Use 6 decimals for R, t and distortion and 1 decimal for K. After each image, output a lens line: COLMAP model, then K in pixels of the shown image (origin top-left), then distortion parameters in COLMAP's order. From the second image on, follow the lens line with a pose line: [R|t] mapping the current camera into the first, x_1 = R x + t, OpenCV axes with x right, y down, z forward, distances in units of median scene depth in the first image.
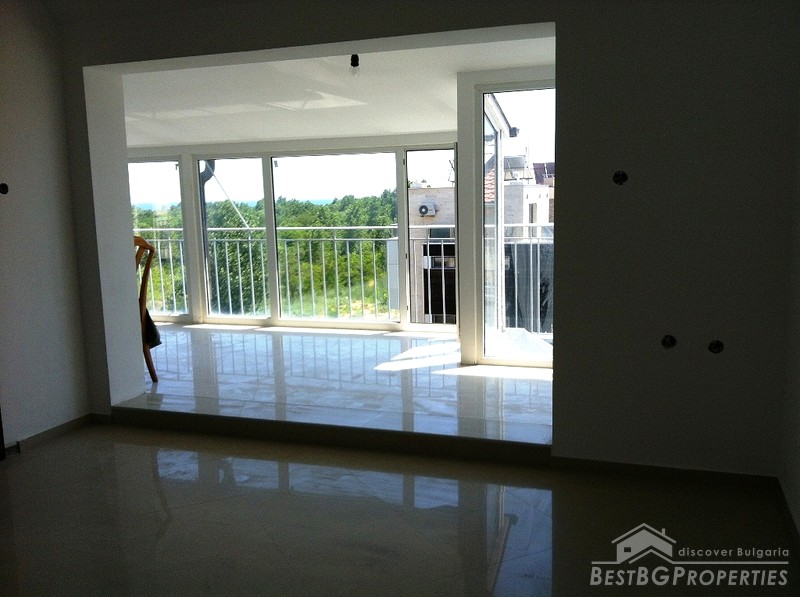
lens RADIAL K [[695.7, 0, 402.1], [0, 695.7, 300.4], [0, 0, 1]] dist [0.011050, -0.003184]
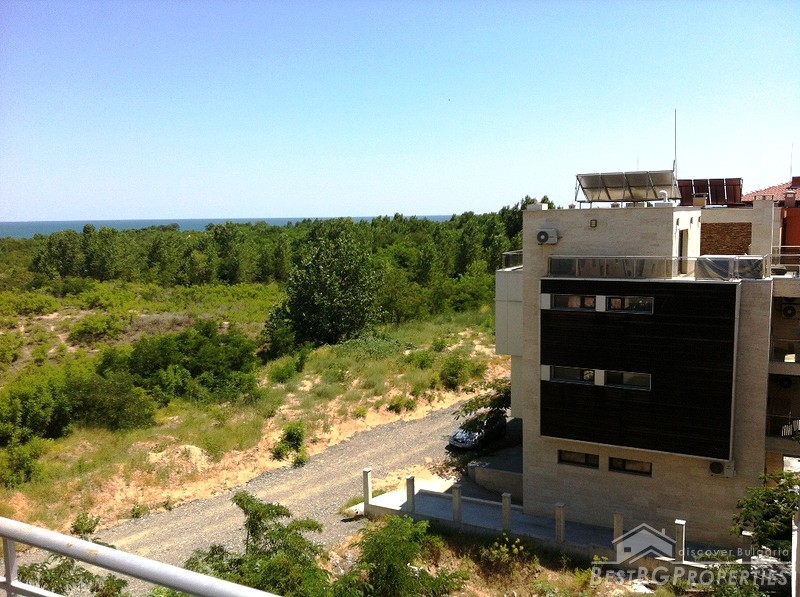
lens RADIAL K [[695.7, 0, 401.6], [0, 695.7, 298.1], [0, 0, 1]] dist [0.011050, -0.003184]
pose [[0.985400, 0.028137, -0.167914, 0.004578], [-0.032459, 0.999207, -0.023049, -0.023404], [0.167132, 0.028163, 0.985532, 0.116495]]
